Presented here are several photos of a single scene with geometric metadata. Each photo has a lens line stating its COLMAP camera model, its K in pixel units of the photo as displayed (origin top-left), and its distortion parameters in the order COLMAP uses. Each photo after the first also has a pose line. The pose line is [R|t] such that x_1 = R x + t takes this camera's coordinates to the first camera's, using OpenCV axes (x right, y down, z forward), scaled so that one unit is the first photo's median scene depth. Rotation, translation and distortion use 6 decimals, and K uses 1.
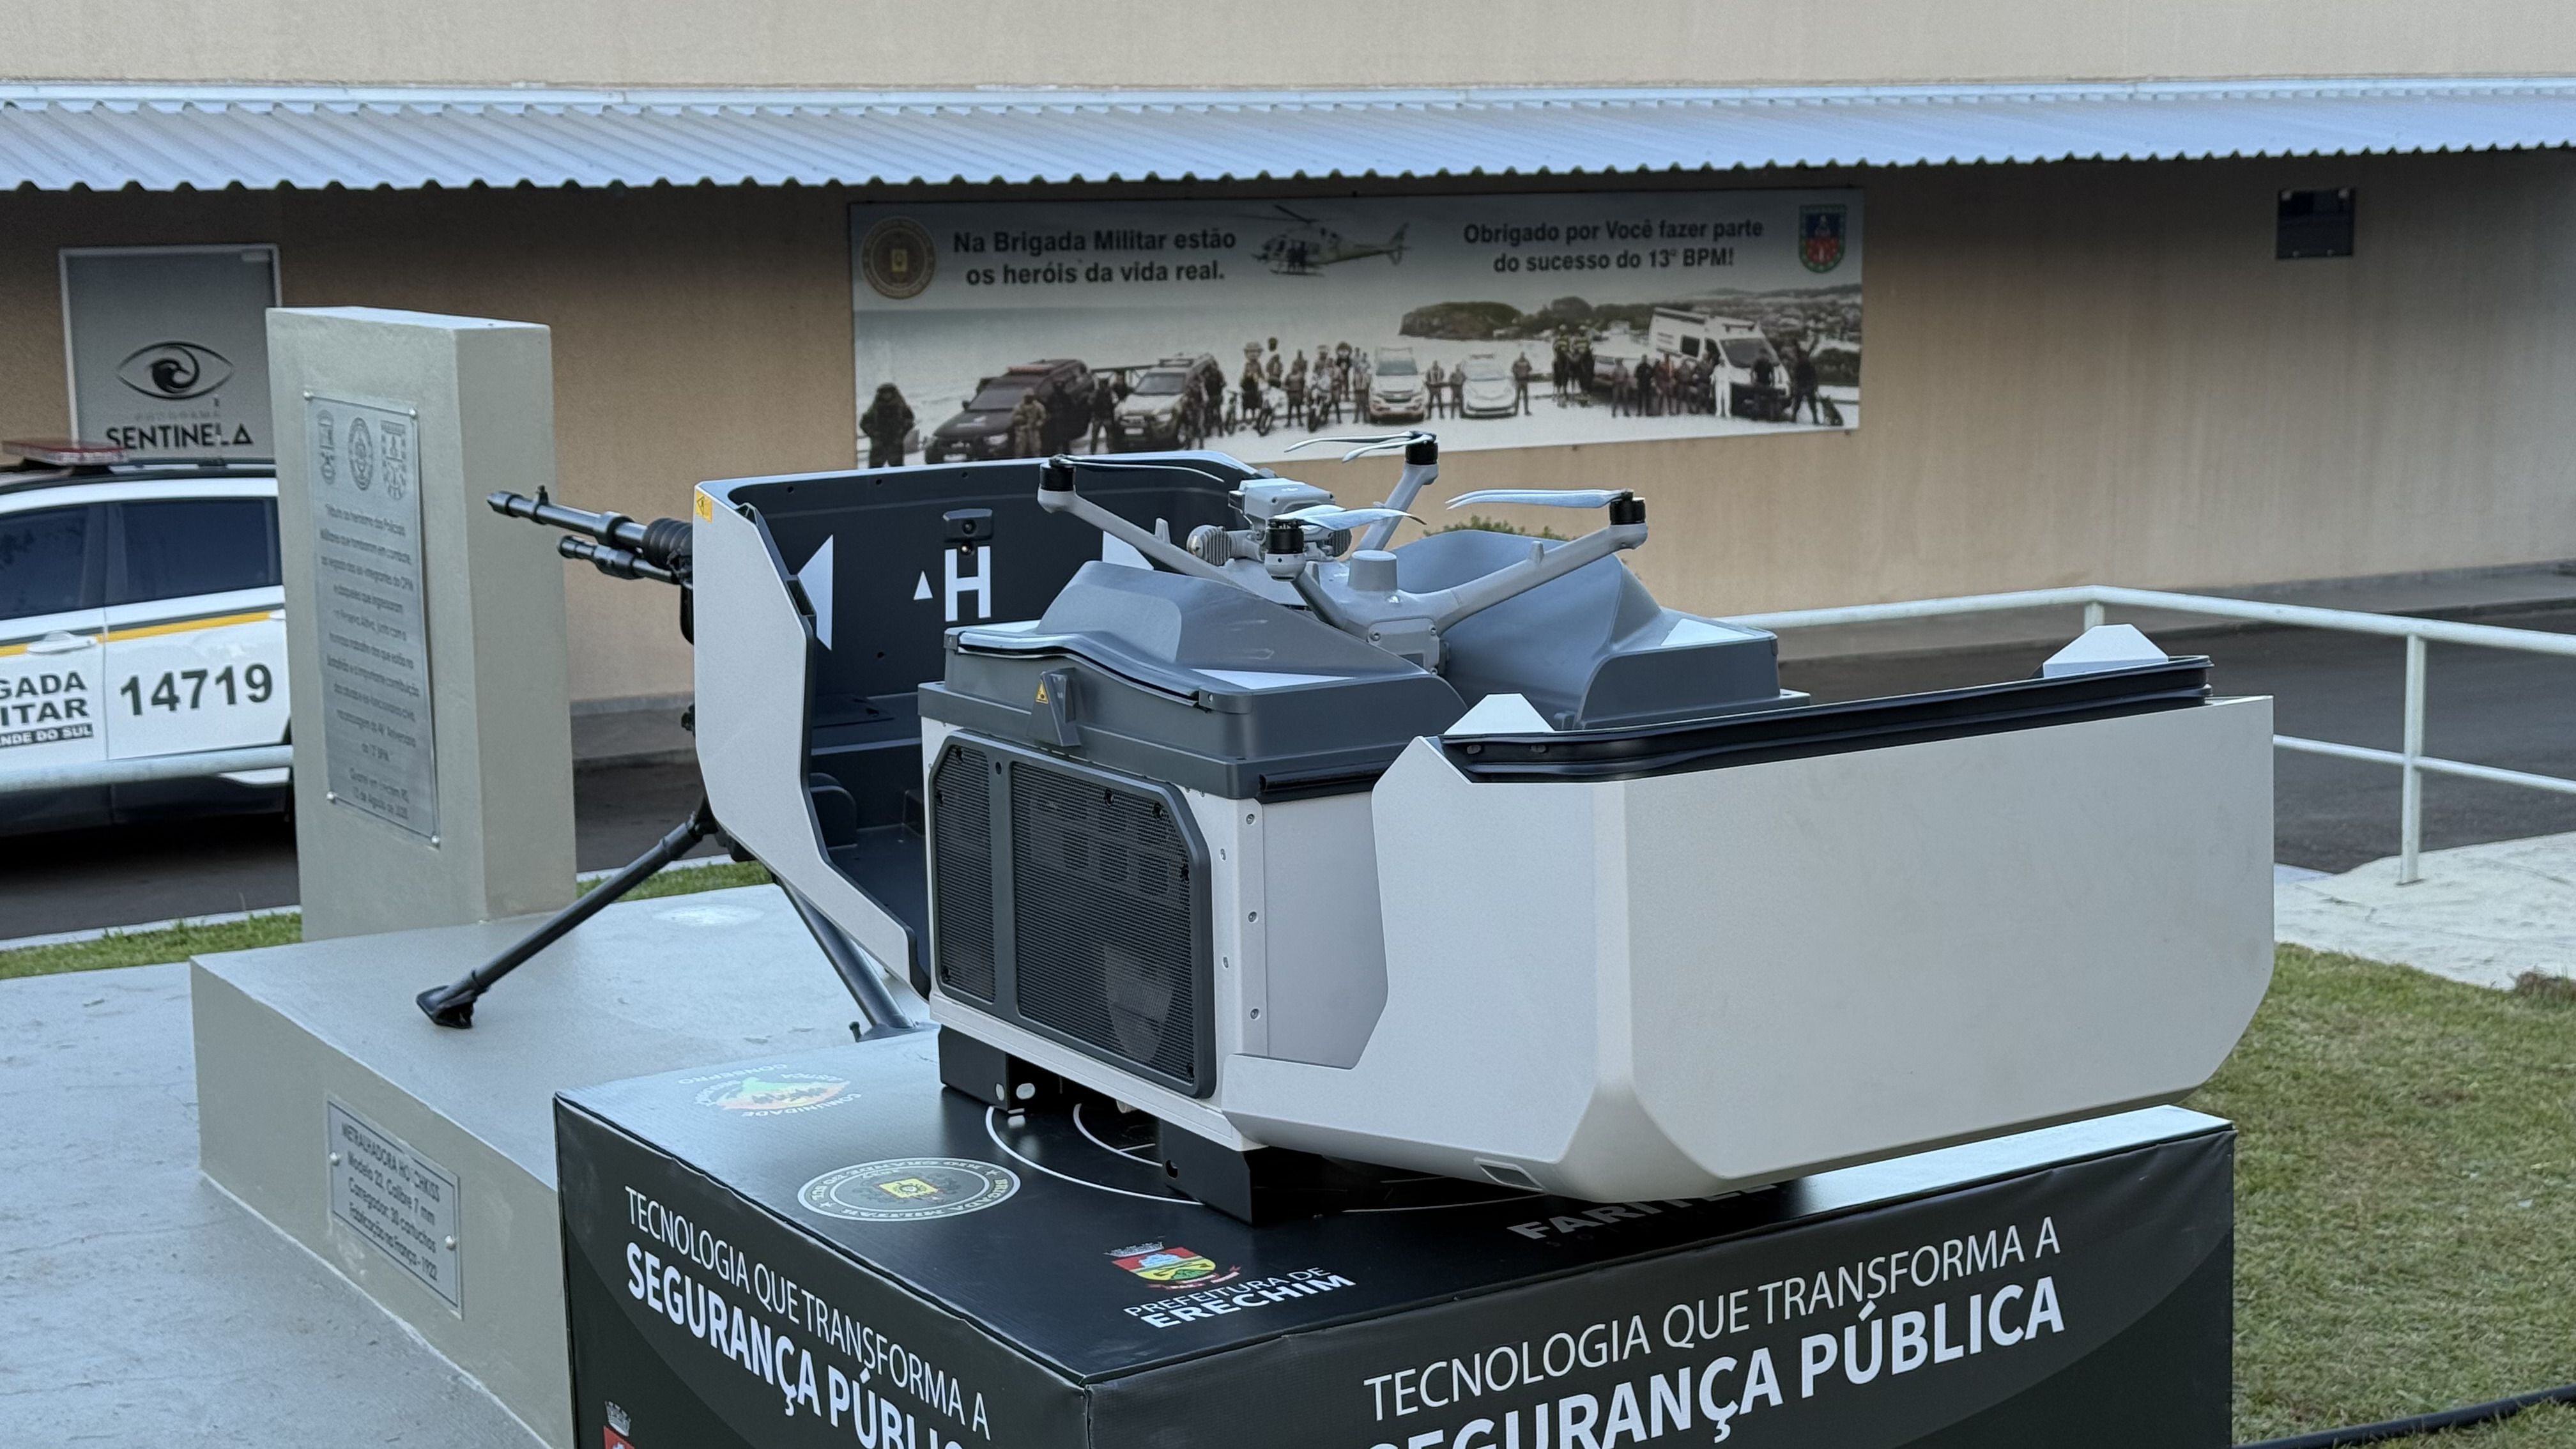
lens RADIAL K [[3569.1, 0, 1288.0], [0, 3569.1, 724.5], [0, 0, 1]] dist [0.185290, -0.305970]
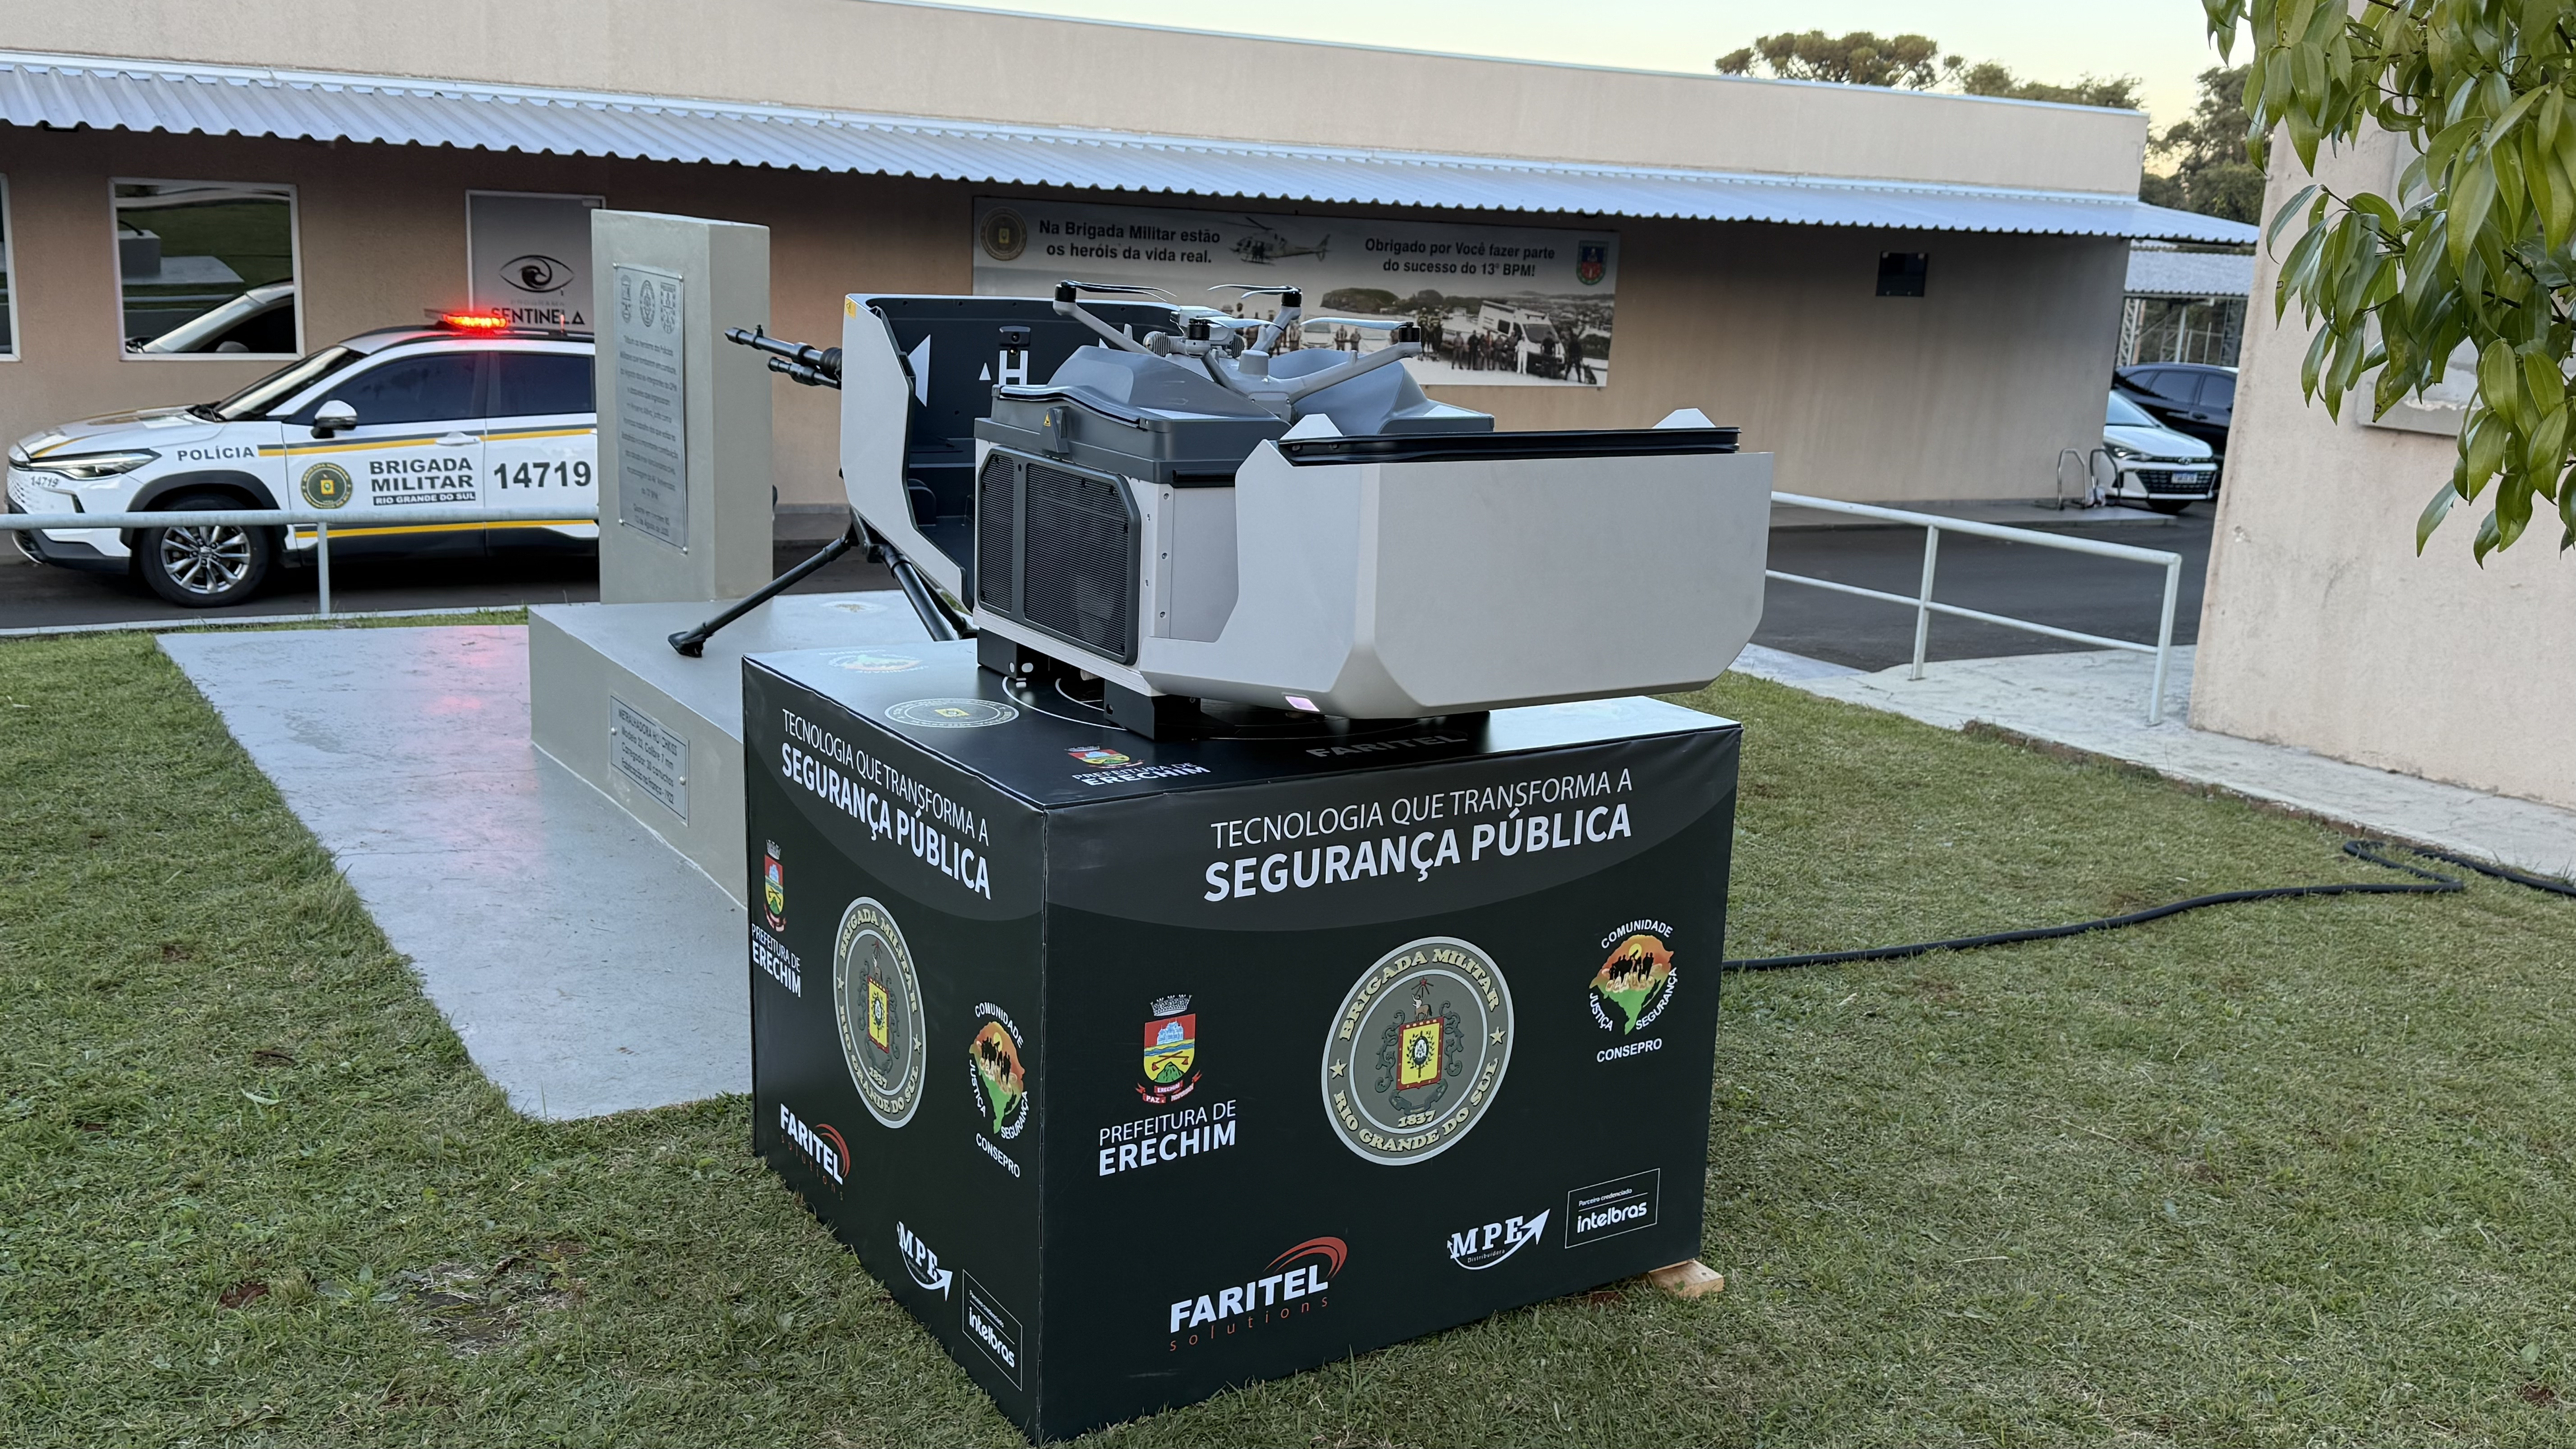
lens RADIAL K [[2252.8, 0, 1288.0], [0, 2252.8, 724.5], [0, 0, 1]] dist [0.208353, -0.450756]
pose [[0.997898, 0.060183, 0.024027, 0.014220], [-0.061668, 0.995859, 0.066803, 0.030561], [-0.019907, -0.068144, 0.997477, -0.030582]]
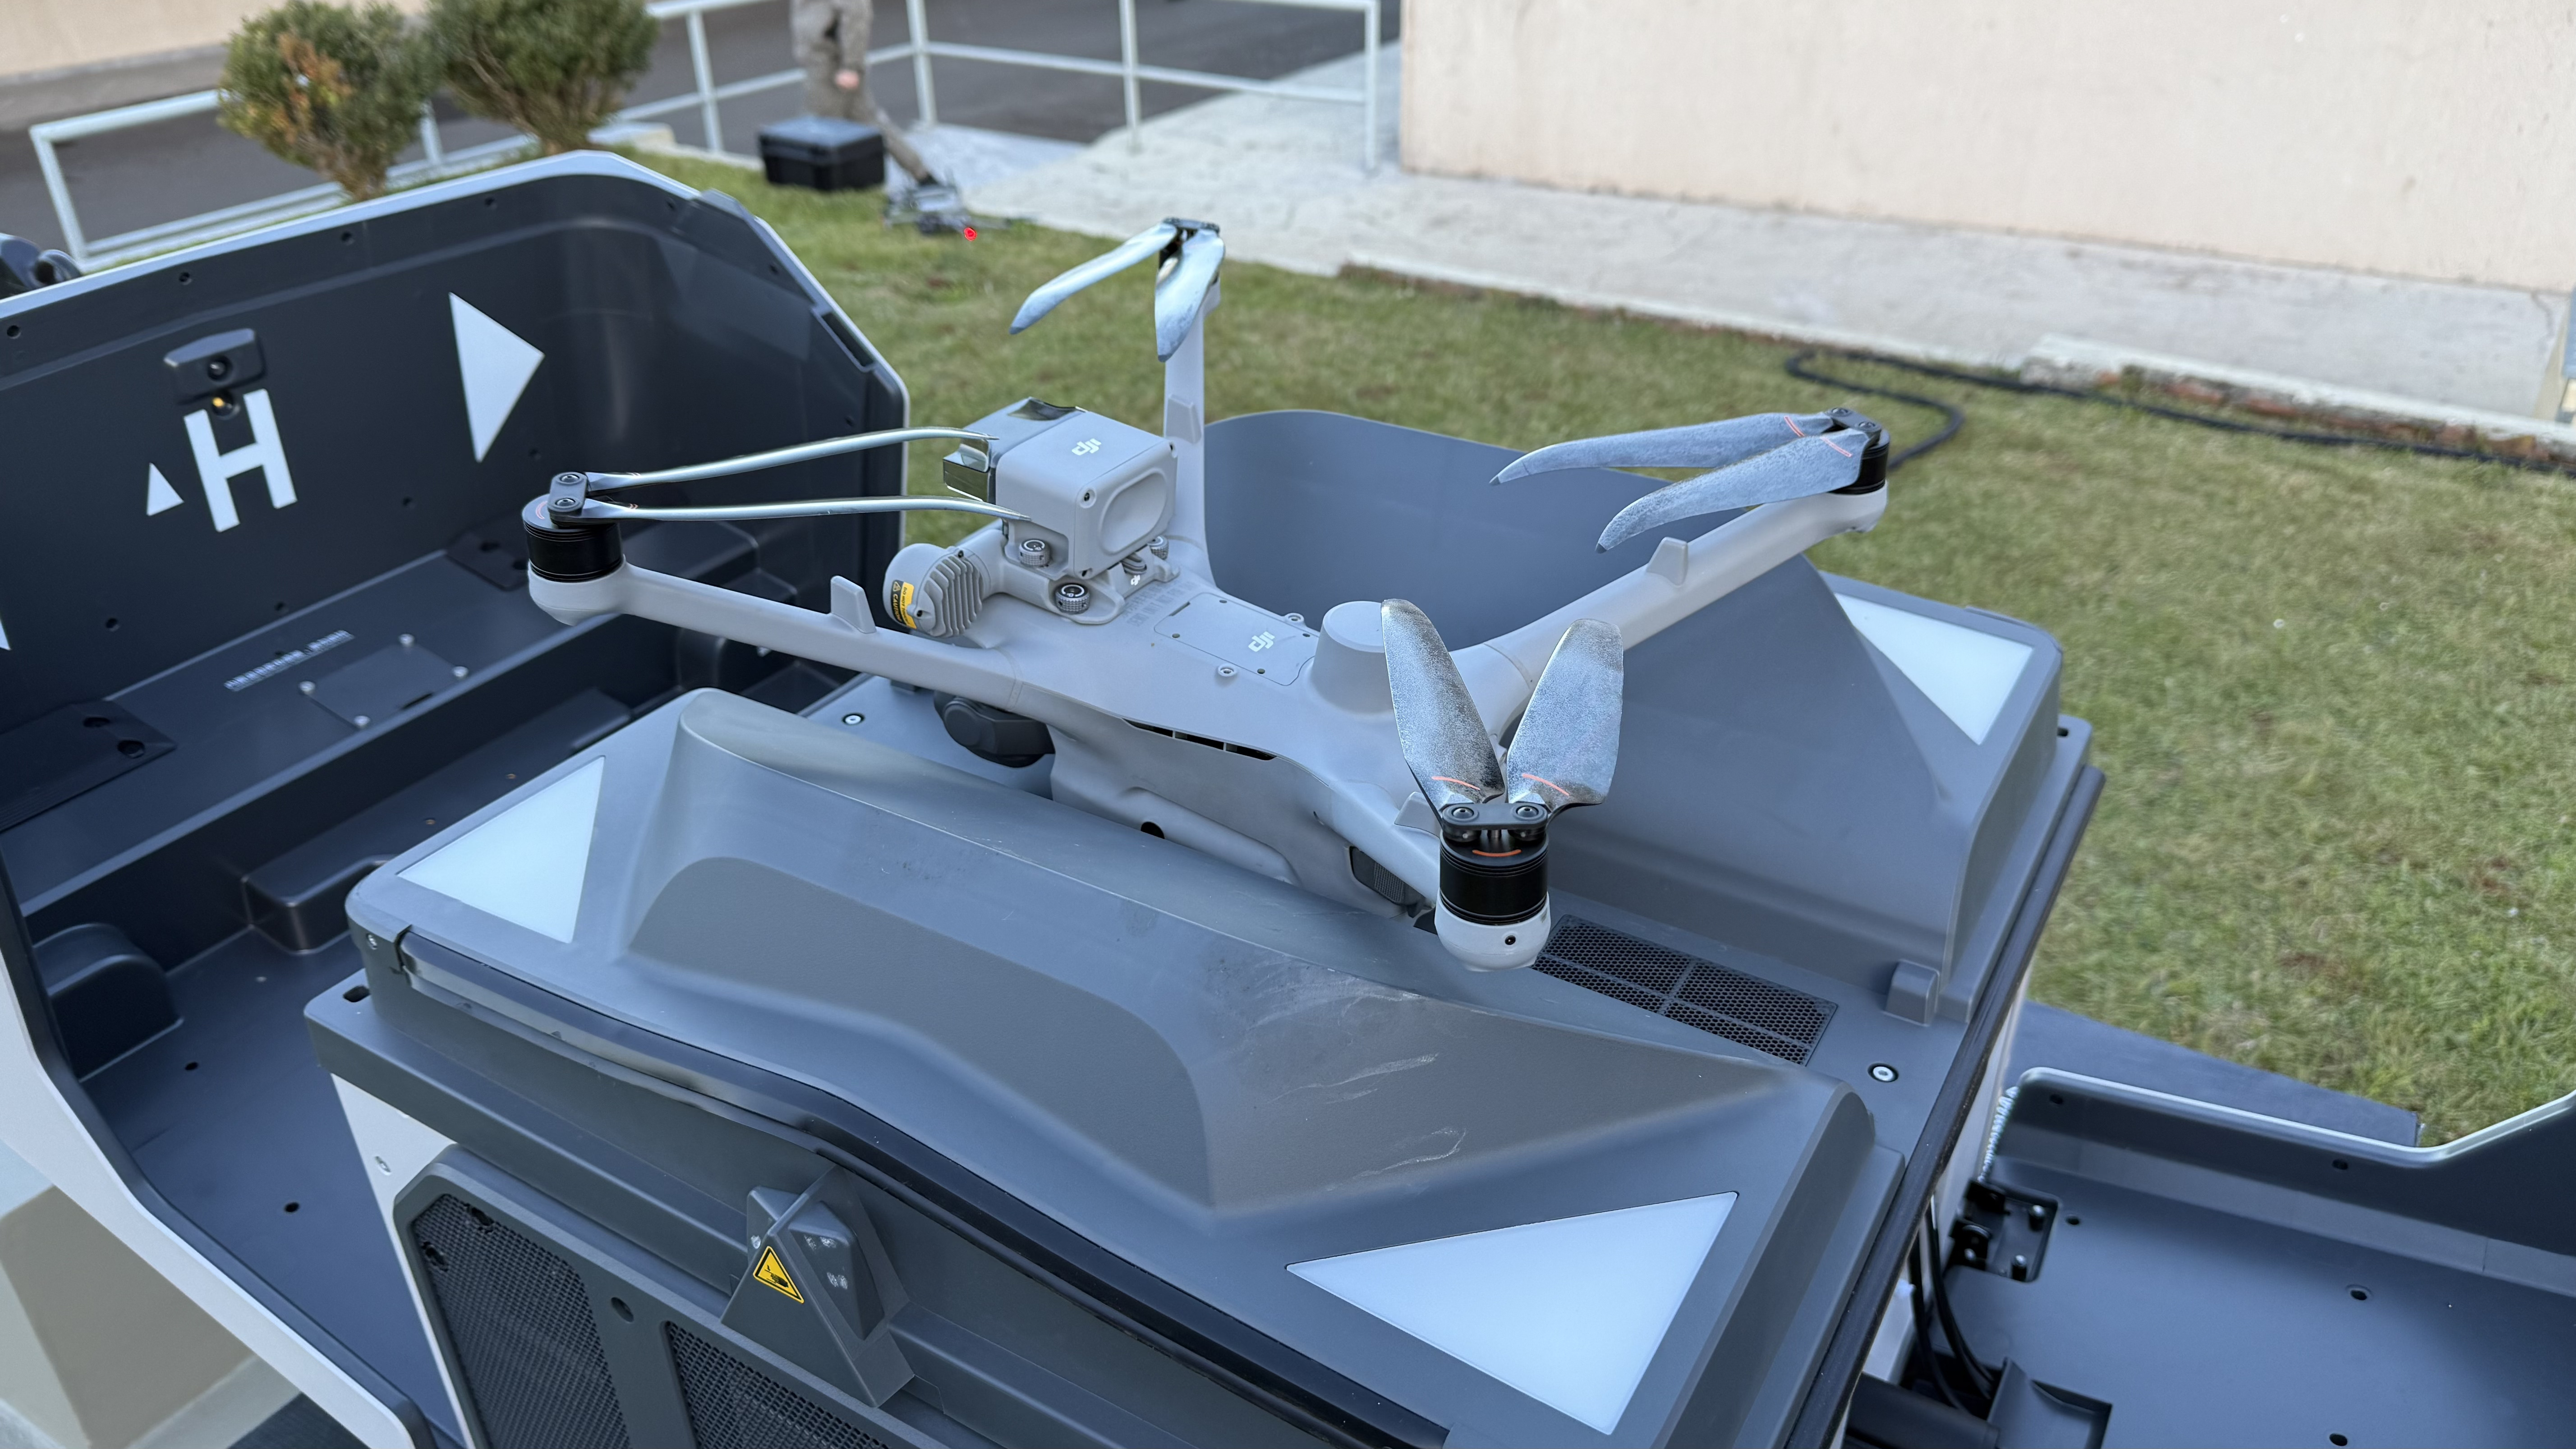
lens RADIAL K [[1847.4, 0, 1288.0], [0, 1847.4, 724.5], [0, 0, 1]] dist [0.004095, 0.000991]
pose [[0.887480, -0.222629, 0.403504, -0.049182], [0.057553, 0.922260, 0.382263, -0.074300], [-0.457238, -0.316027, 0.831300, 0.466038]]
